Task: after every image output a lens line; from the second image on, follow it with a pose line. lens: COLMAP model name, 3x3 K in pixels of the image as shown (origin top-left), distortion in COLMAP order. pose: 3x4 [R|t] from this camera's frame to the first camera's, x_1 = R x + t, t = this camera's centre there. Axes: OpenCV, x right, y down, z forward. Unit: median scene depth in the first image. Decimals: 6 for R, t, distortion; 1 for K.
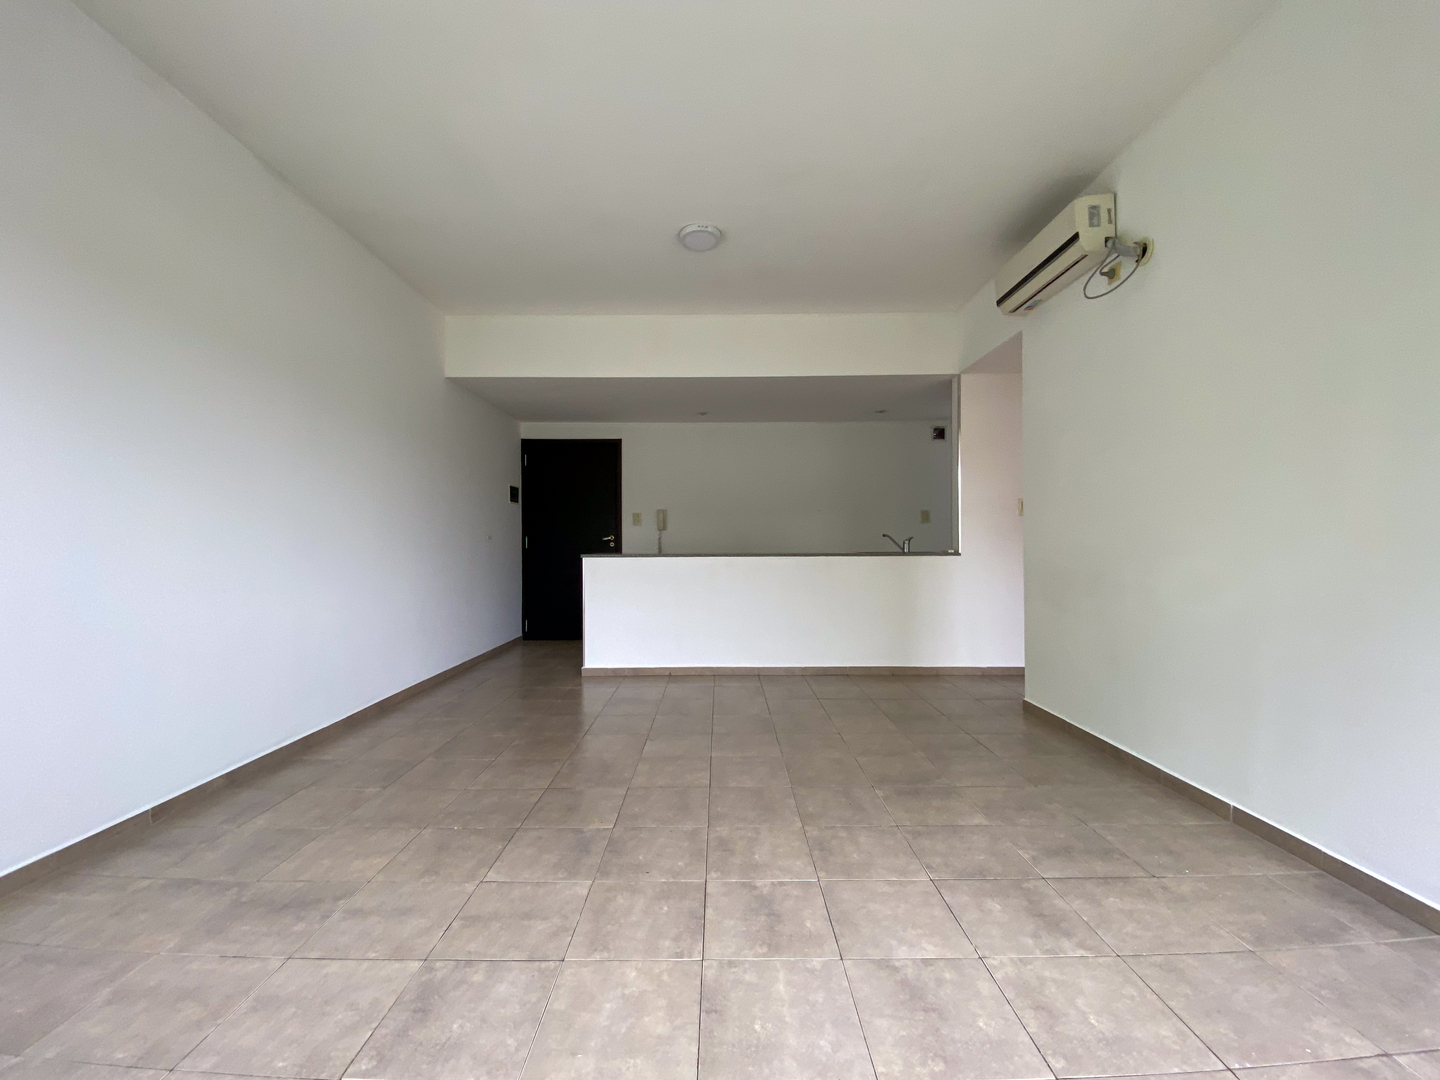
lens RADIAL K [[592.0, 0, 717.9], [0, 592.0, 540.5], [0, 0, 1]] dist [-0.016361, -0.000836]
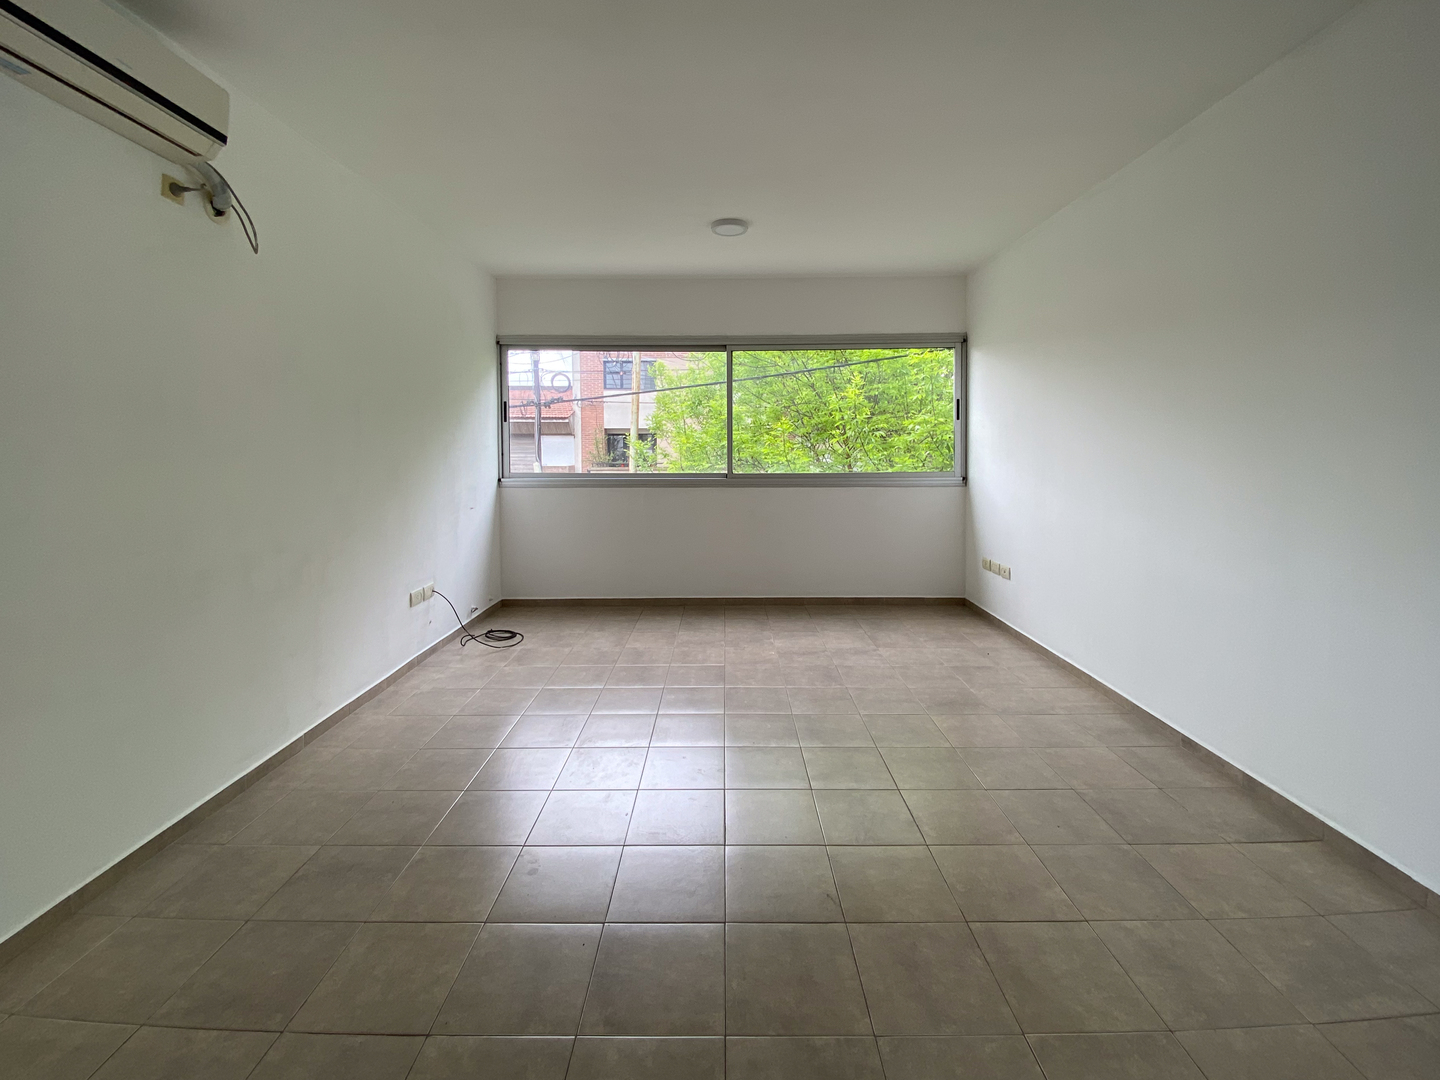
lens RADIAL K [[592.0, 0, 717.2], [0, 592.0, 538.5], [0, 0, 1]] dist [-0.016361, -0.000836]
pose [[-0.999810, 0.010715, 0.016272, -0.030351], [0.012996, 0.989007, 0.147295, -0.141120], [-0.014515, 0.147478, -0.988959, 2.277294]]
